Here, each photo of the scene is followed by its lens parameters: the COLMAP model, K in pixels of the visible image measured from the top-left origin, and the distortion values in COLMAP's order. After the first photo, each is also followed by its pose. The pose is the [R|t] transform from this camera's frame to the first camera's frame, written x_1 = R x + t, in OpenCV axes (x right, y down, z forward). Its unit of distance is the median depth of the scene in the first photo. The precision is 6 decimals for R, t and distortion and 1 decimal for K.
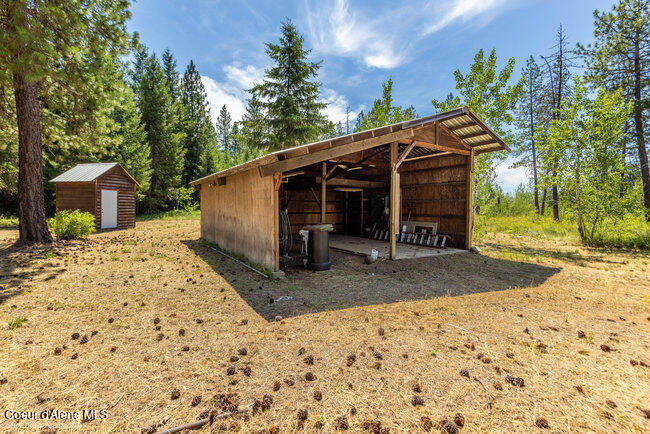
lens RADIAL K [[285.9, 0, 322.6], [0, 285.9, 210.2], [0, 0, 1]] dist [-0.000237, 0.000467]
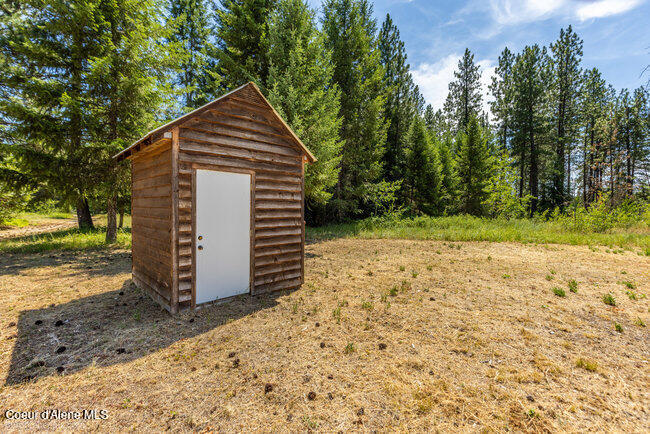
lens RADIAL K [[285.9, 0, 322.6], [0, 285.9, 210.2], [0, 0, 1]] dist [-0.000237, 0.000467]
pose [[0.827342, 0.005905, -0.561668, -0.267338], [-0.008147, 0.999966, -0.001488, -0.016252], [0.561640, 0.005807, 0.827361, 0.440066]]
